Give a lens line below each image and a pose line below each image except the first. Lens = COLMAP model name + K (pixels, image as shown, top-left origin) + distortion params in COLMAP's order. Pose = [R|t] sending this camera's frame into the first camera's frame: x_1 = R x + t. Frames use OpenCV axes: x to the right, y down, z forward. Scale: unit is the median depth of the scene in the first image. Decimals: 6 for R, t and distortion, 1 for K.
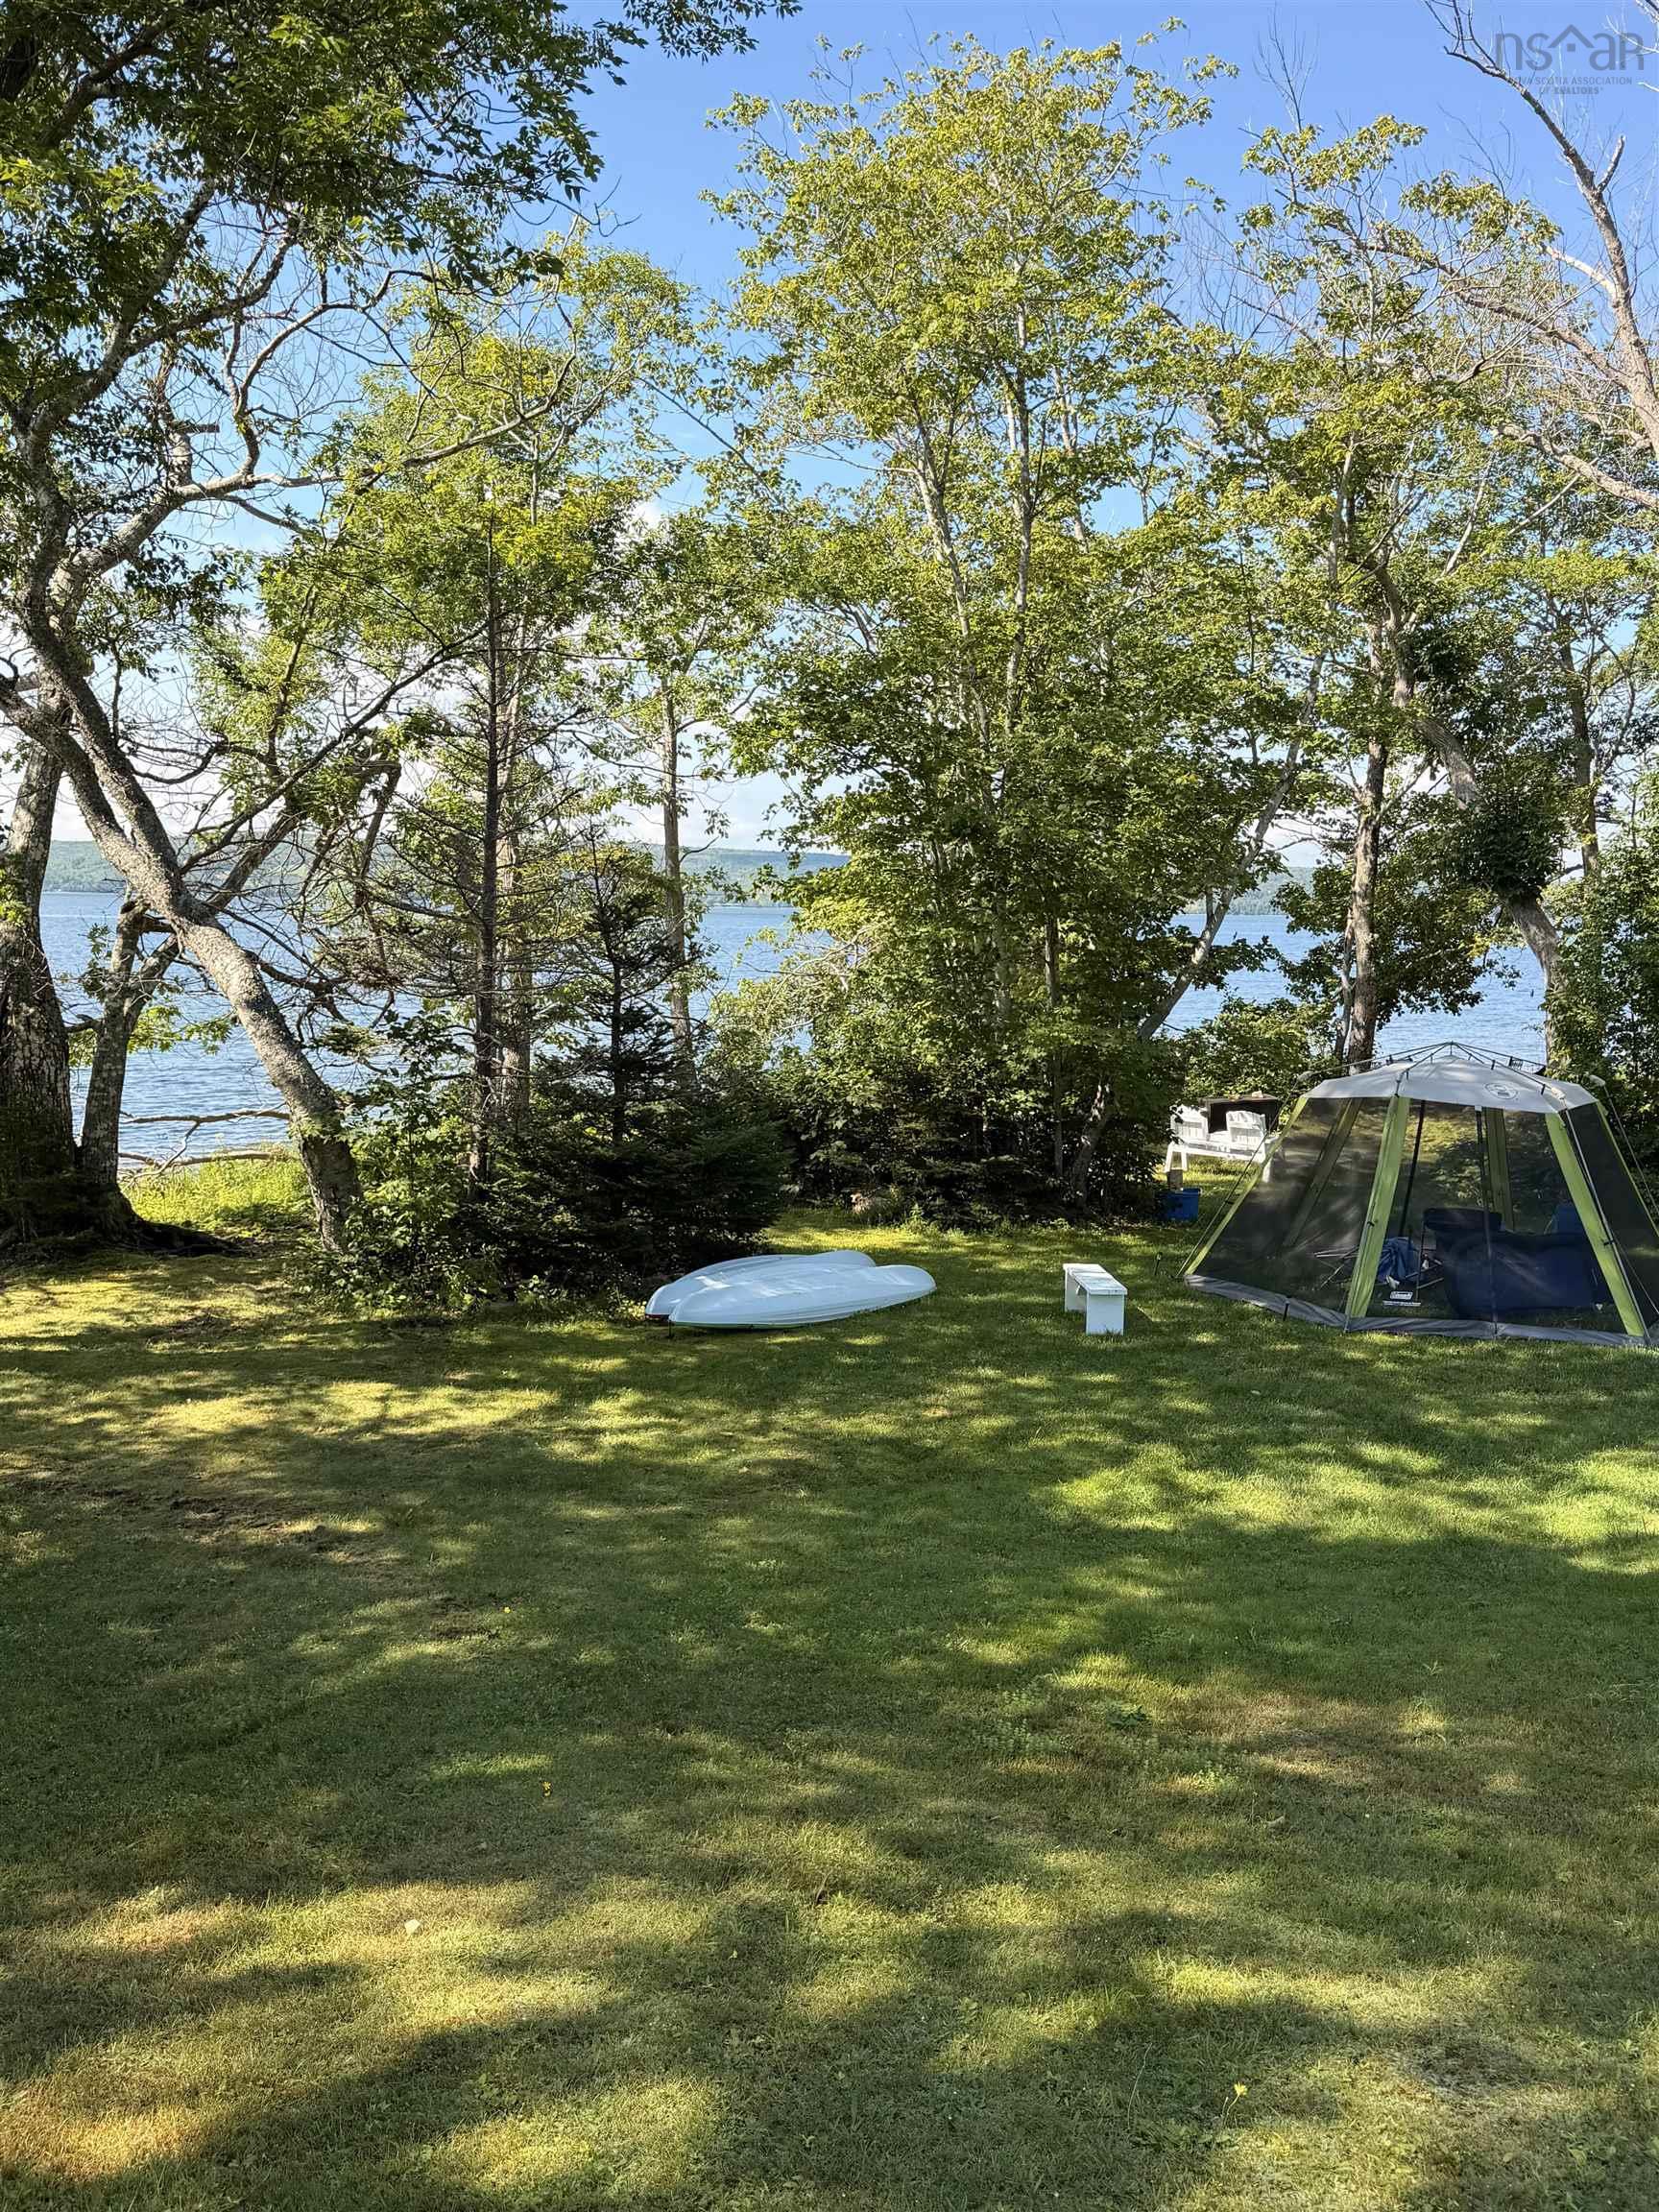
lens RADIAL K [[1805.4, 0, 814.4], [0, 1805.4, 1103.5], [0, 0, 1]] dist [0.118854, -0.155804]
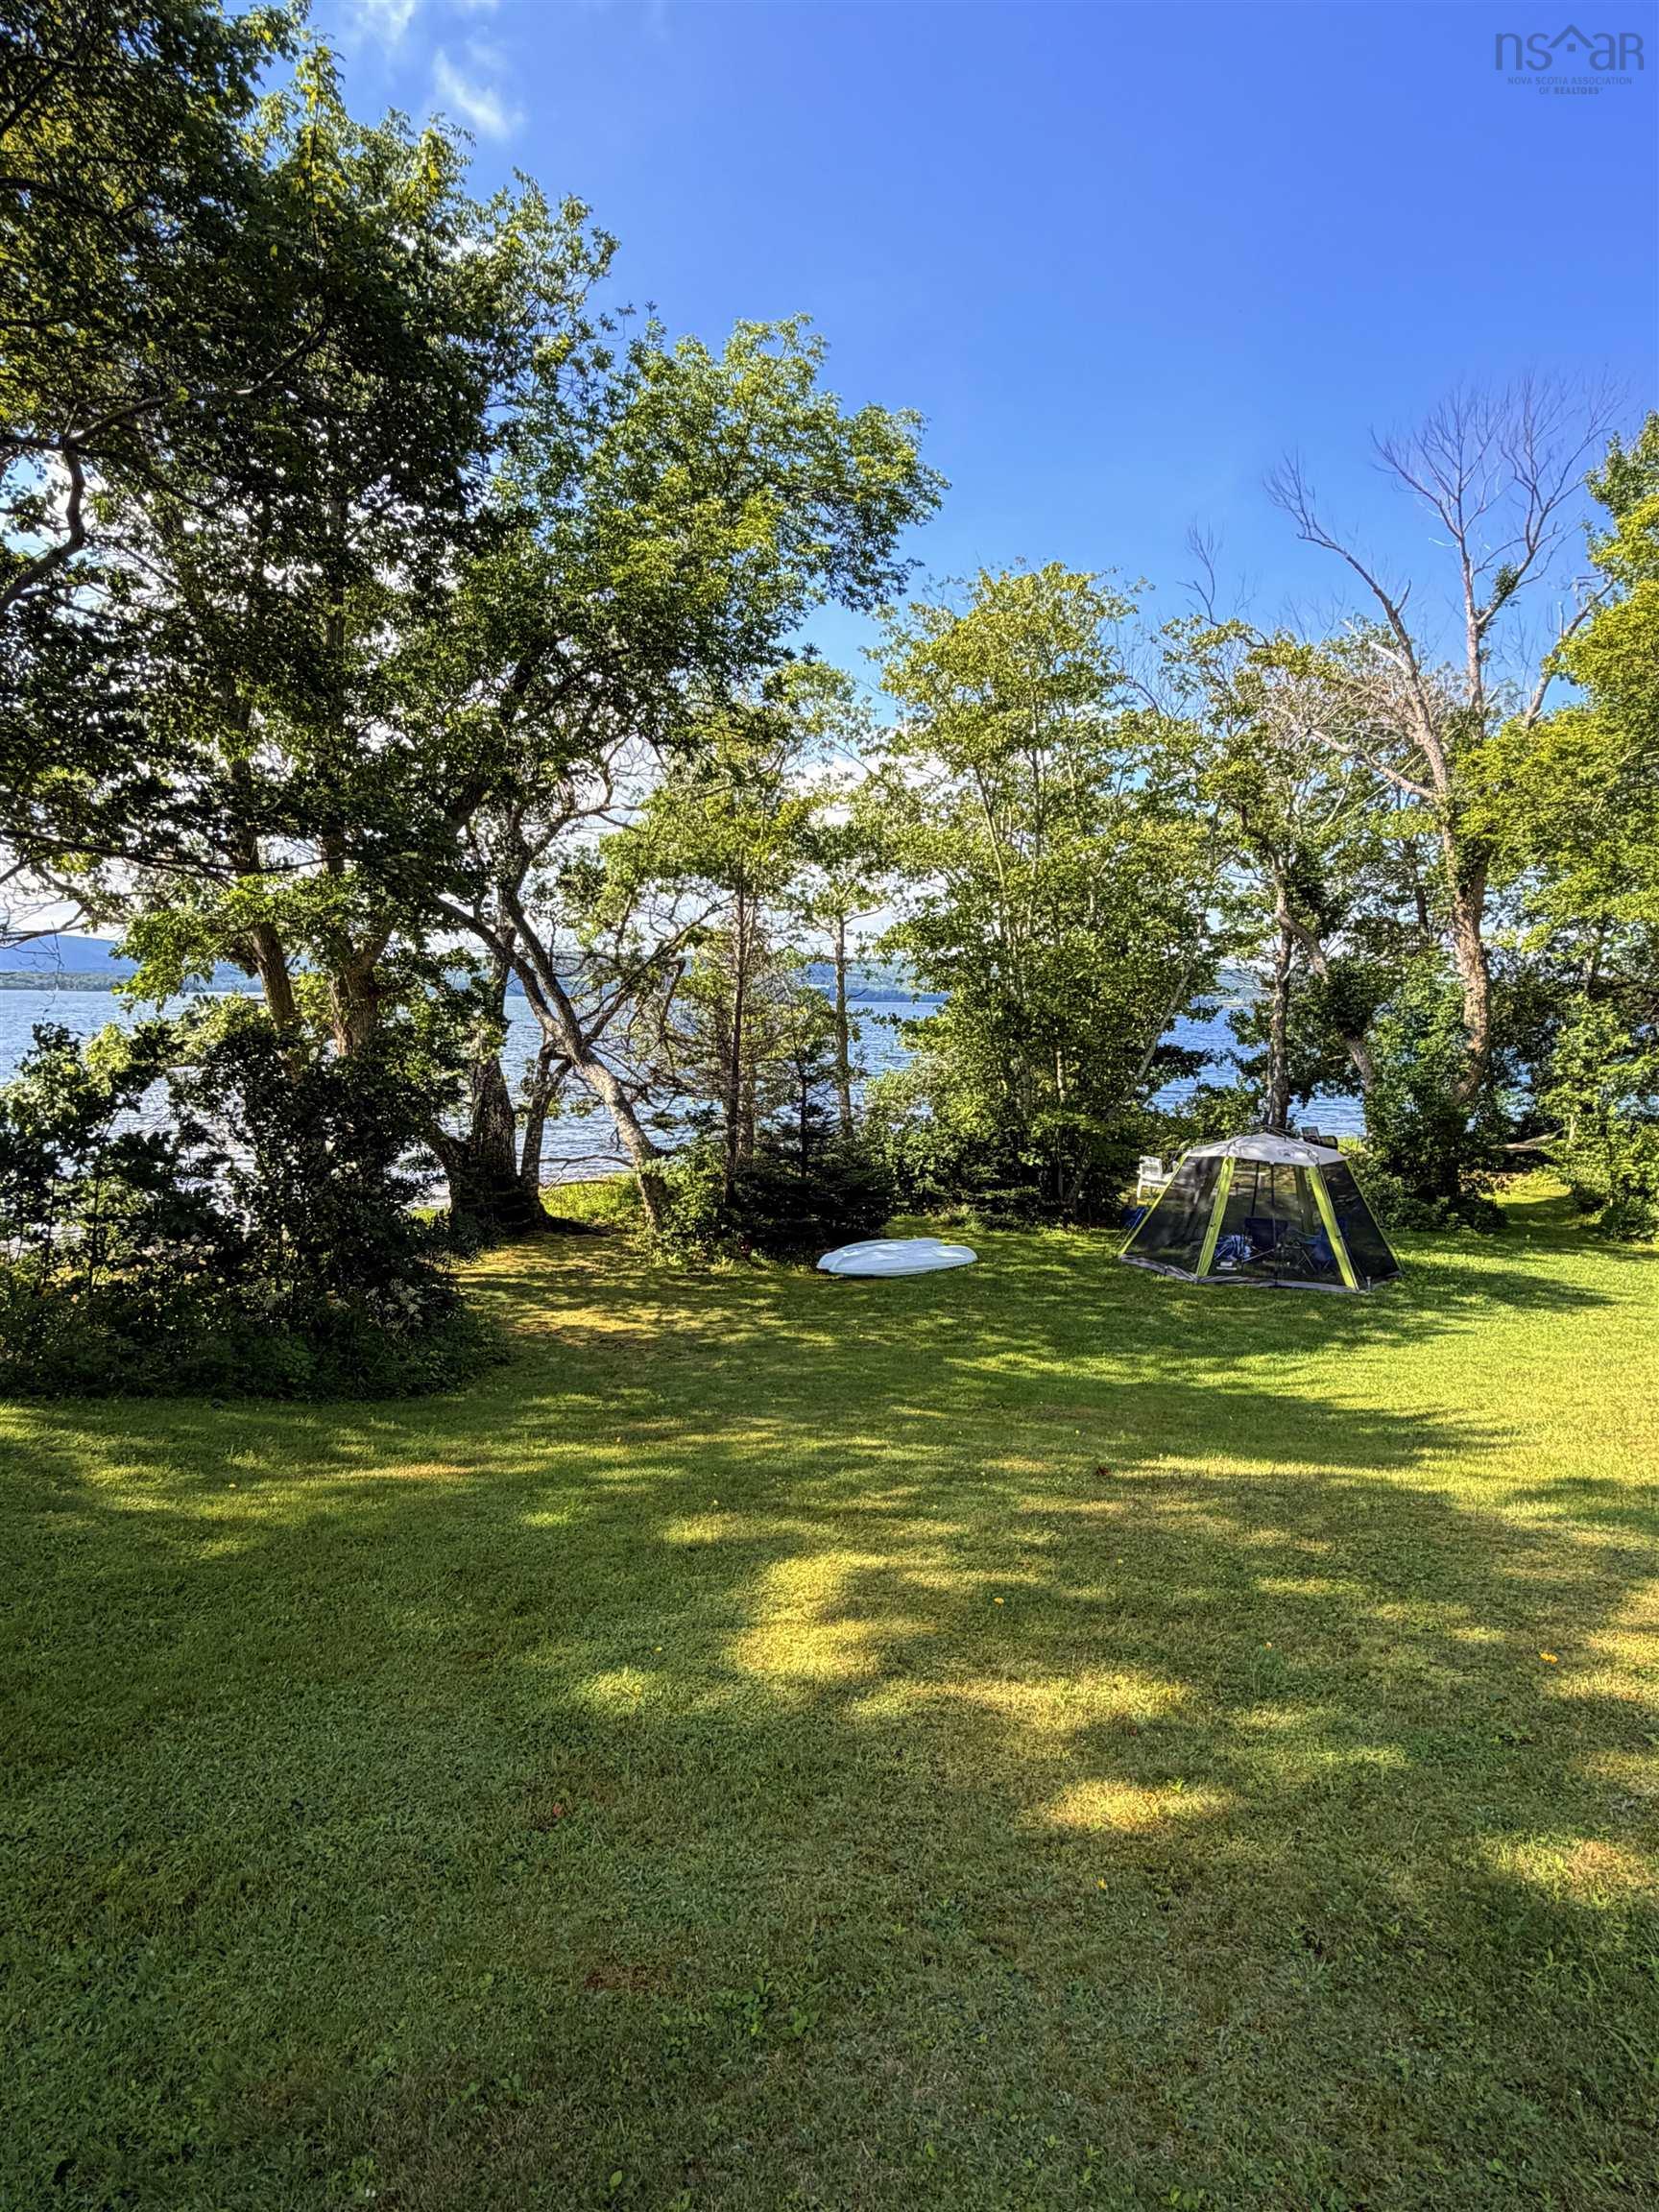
lens RADIAL K [[1321.4, 0, 832.5], [0, 1321.4, 1117.1], [0, 0, 1]] dist [0.001404, 0.000137]
pose [[0.995730, 0.006573, -0.092075, 0.042478], [-0.008414, 0.999772, -0.019630, -0.012659], [0.091925, 0.020321, 0.995559, -0.327372]]
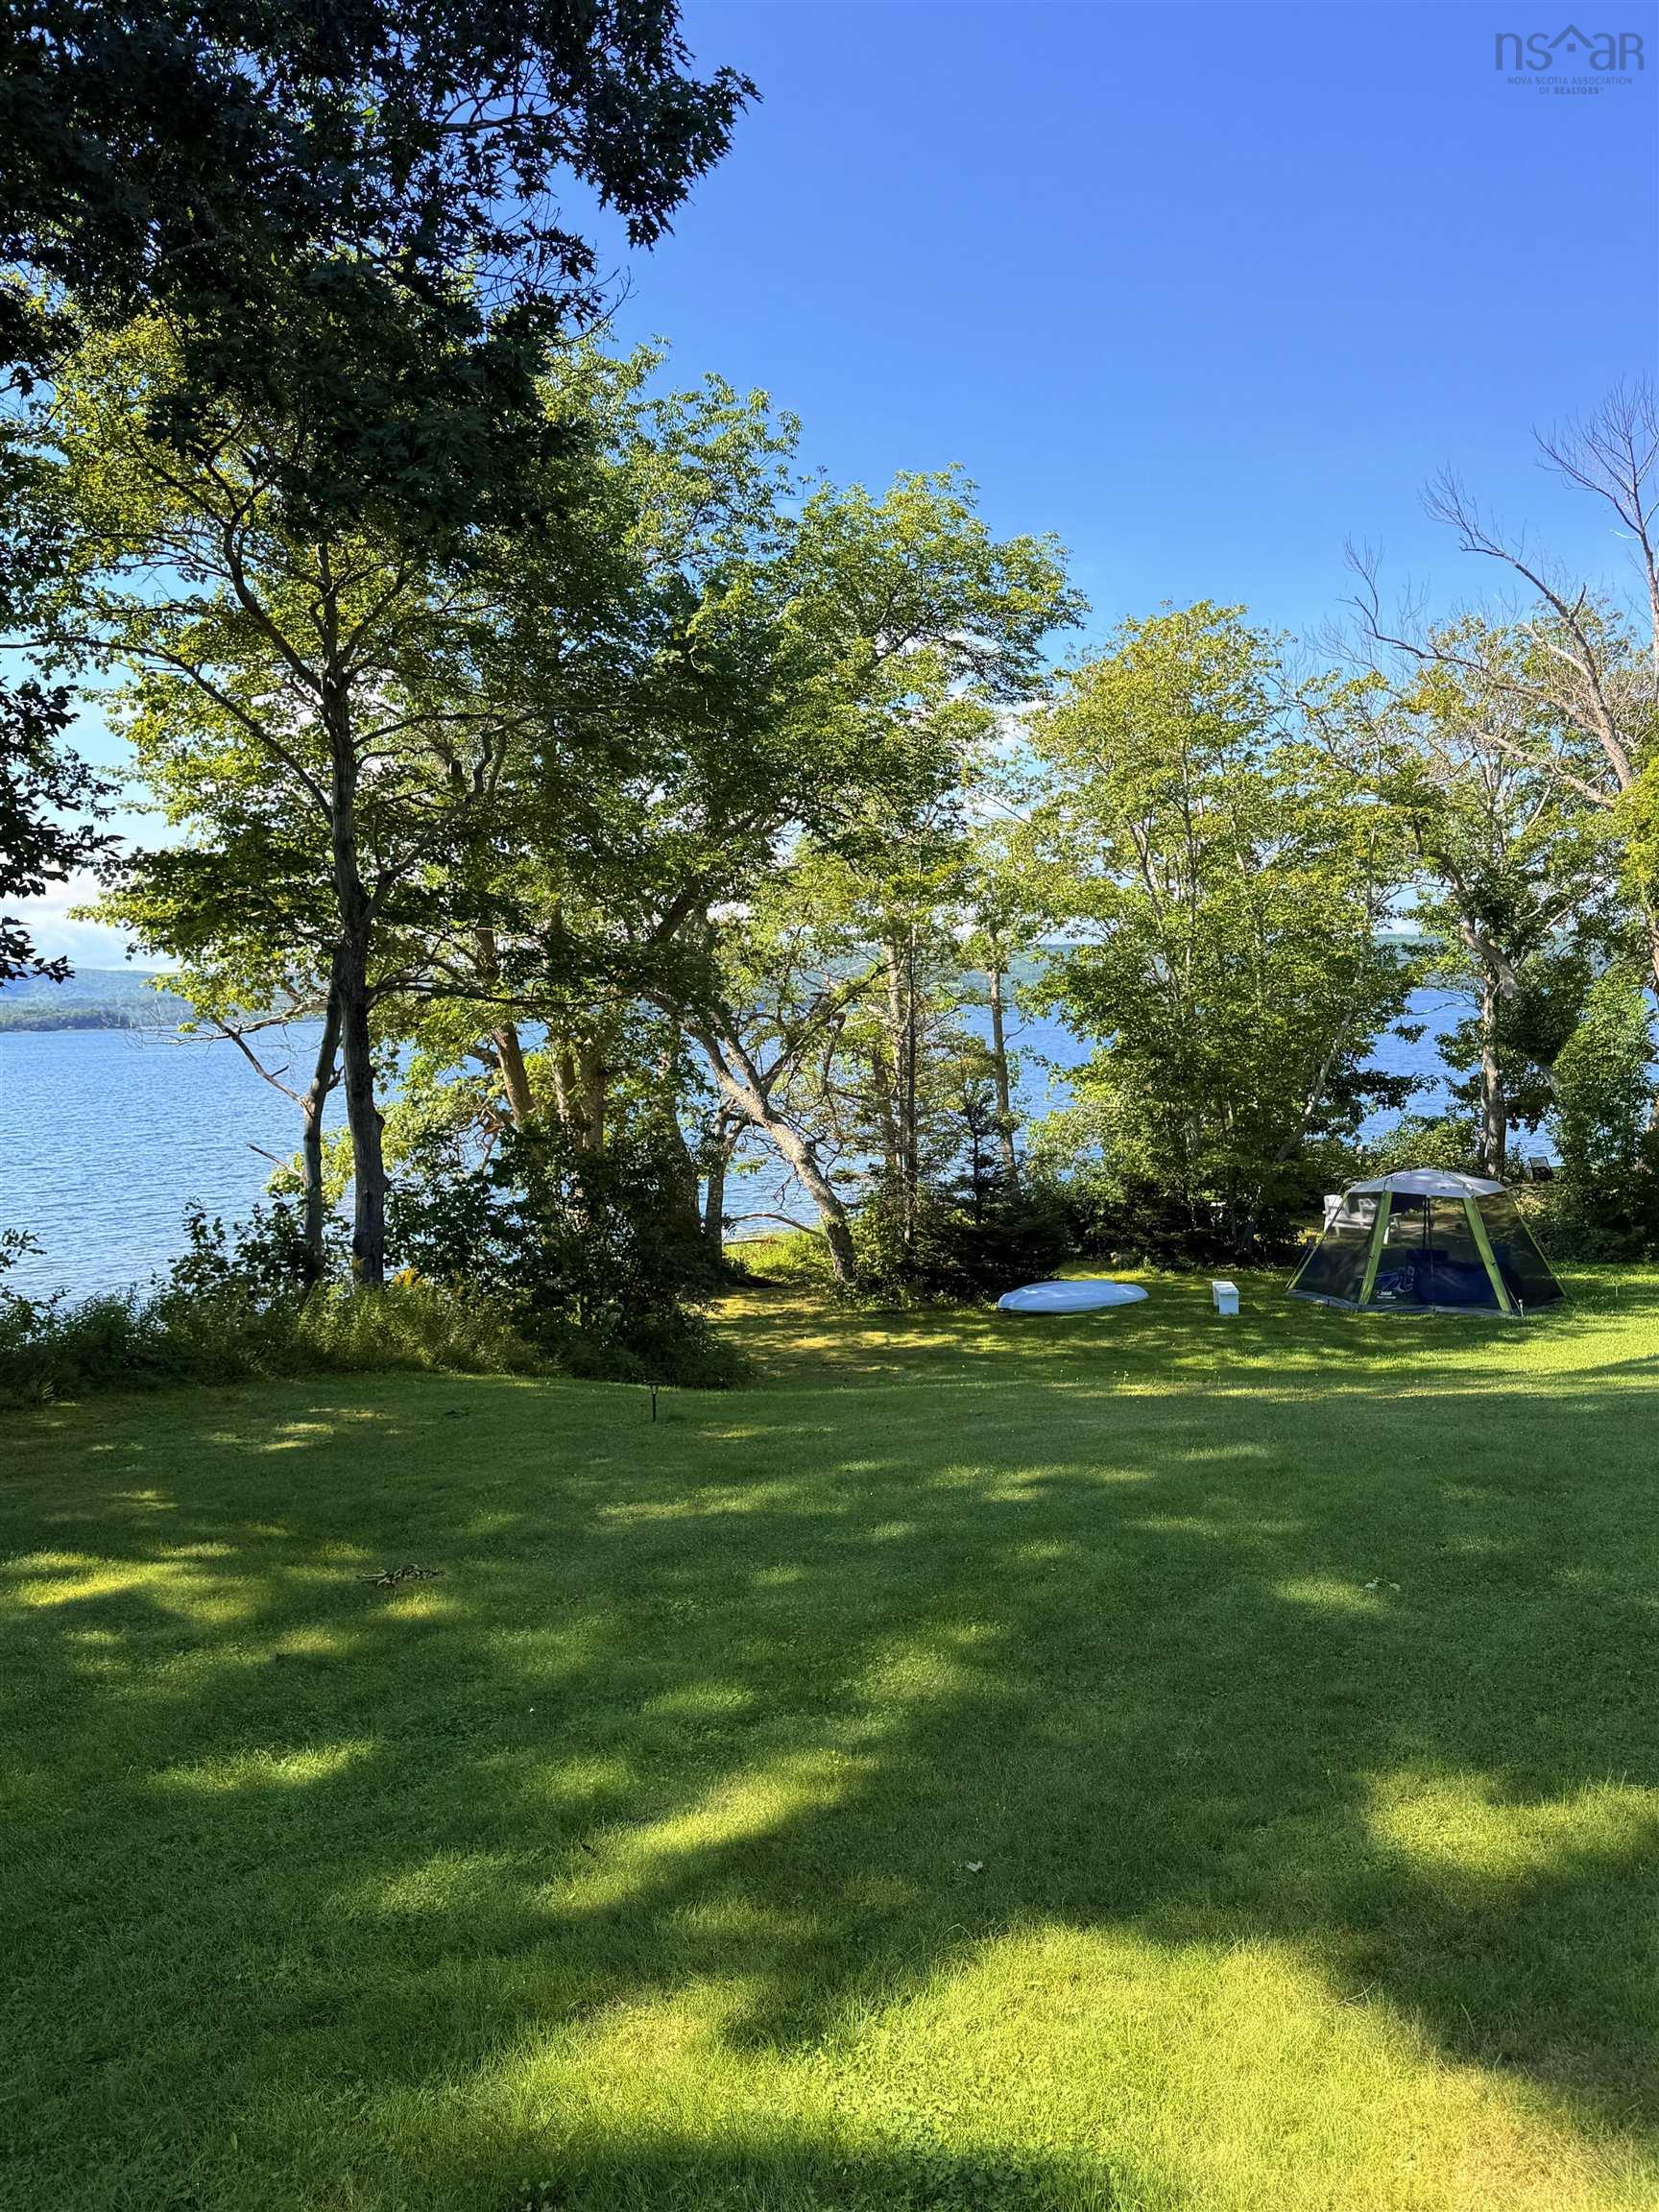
lens RADIAL K [[1805.4, 0, 832.5], [0, 1805.4, 1109.2], [0, 0, 1]] dist [0.118854, -0.155804]
pose [[0.985423, -0.035749, -0.166322, 0.061946], [0.027341, 0.998243, -0.052574, -0.004000], [0.167909, 0.047260, 0.984669, -0.917591]]
